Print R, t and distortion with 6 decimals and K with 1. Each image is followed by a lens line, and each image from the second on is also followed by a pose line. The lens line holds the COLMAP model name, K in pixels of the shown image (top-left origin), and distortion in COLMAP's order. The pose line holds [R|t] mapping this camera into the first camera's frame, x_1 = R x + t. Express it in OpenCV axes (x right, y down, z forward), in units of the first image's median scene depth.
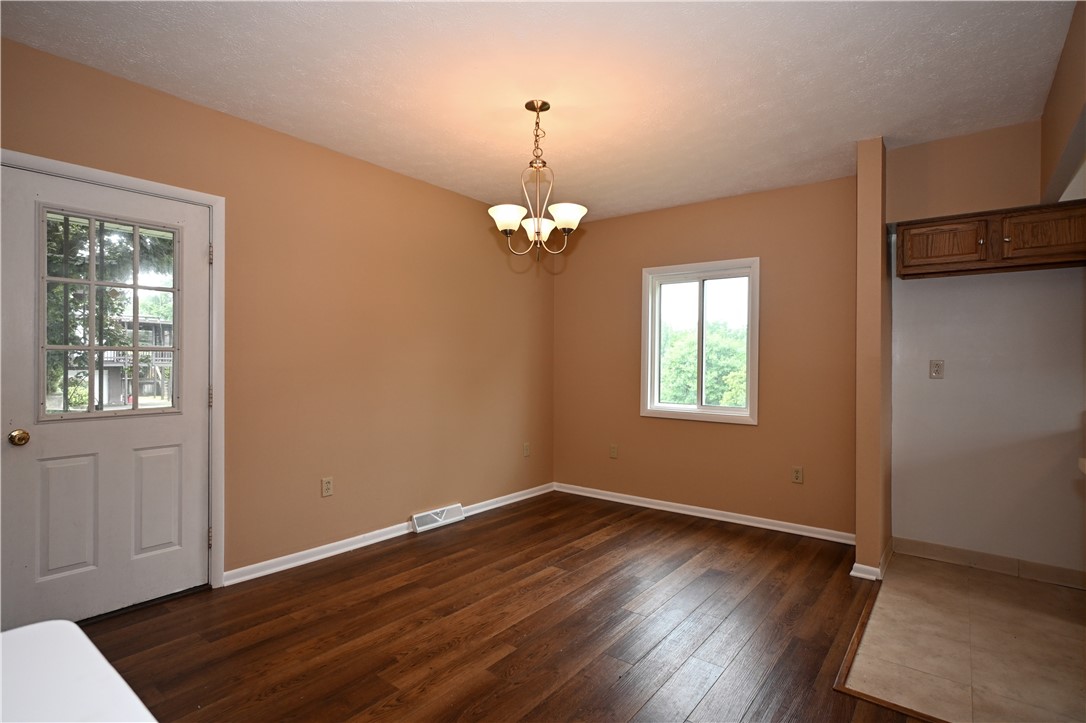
lens RADIAL K [[532.2, 0, 526.0], [0, 532.2, 354.4], [0, 0, 1]] dist [0.003519, -0.001762]
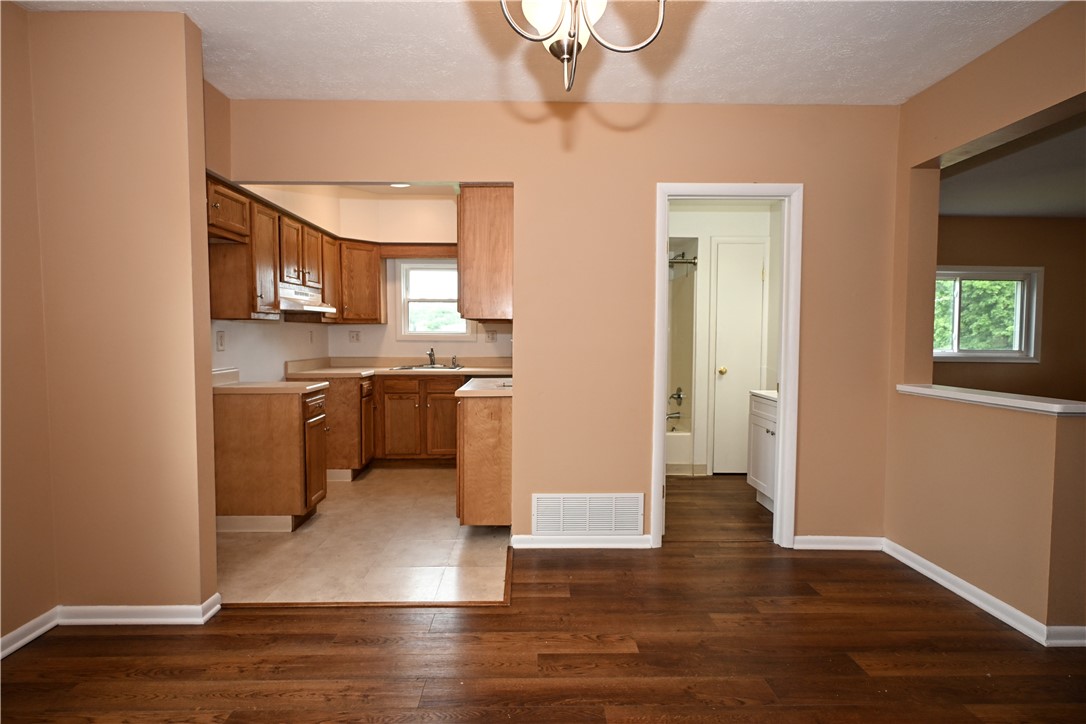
lens RADIAL K [[532.2, 0, 538.5], [0, 532.2, 360.0], [0, 0, 1]] dist [0.003519, -0.001762]
pose [[-0.651387, -0.046945, 0.757292, -0.252234], [-0.020829, 0.998814, 0.044001, 0.011572], [-0.758460, 0.012888, -0.651592, 1.233915]]
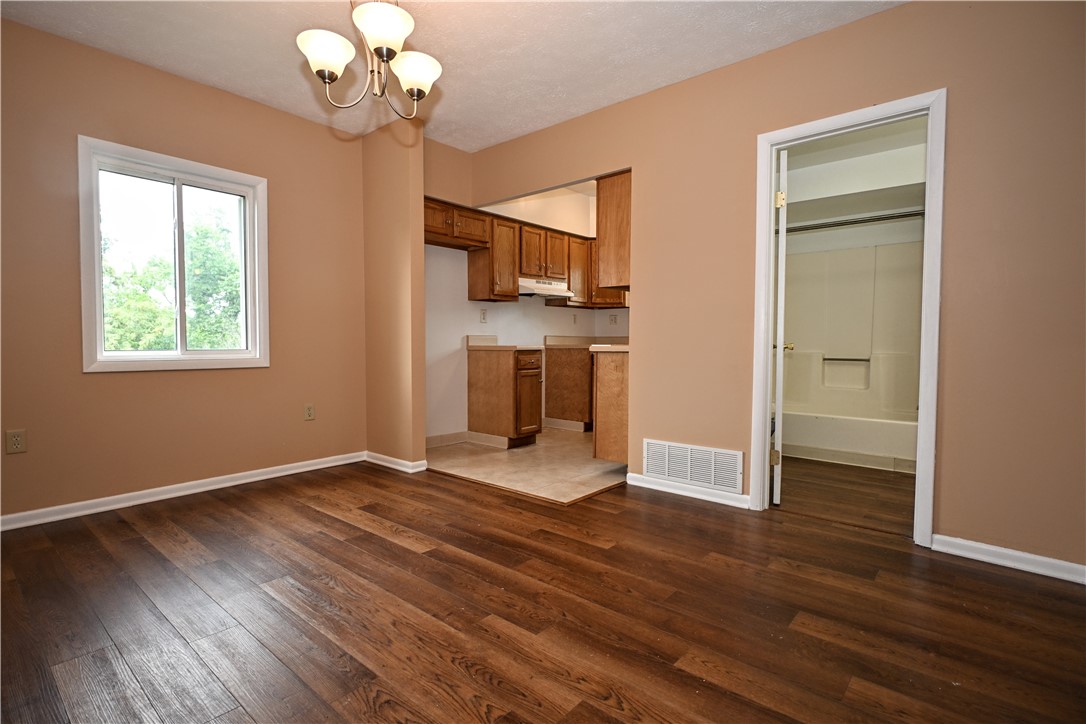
lens RADIAL K [[532.2, 0, 544.2], [0, 532.2, 355.2], [0, 0, 1]] dist [0.003519, -0.001762]
pose [[0.023577, -0.032891, 0.999181, -0.657864], [-0.019957, 0.999244, 0.033364, 0.105764], [-0.999523, -0.020727, 0.022903, 0.739682]]
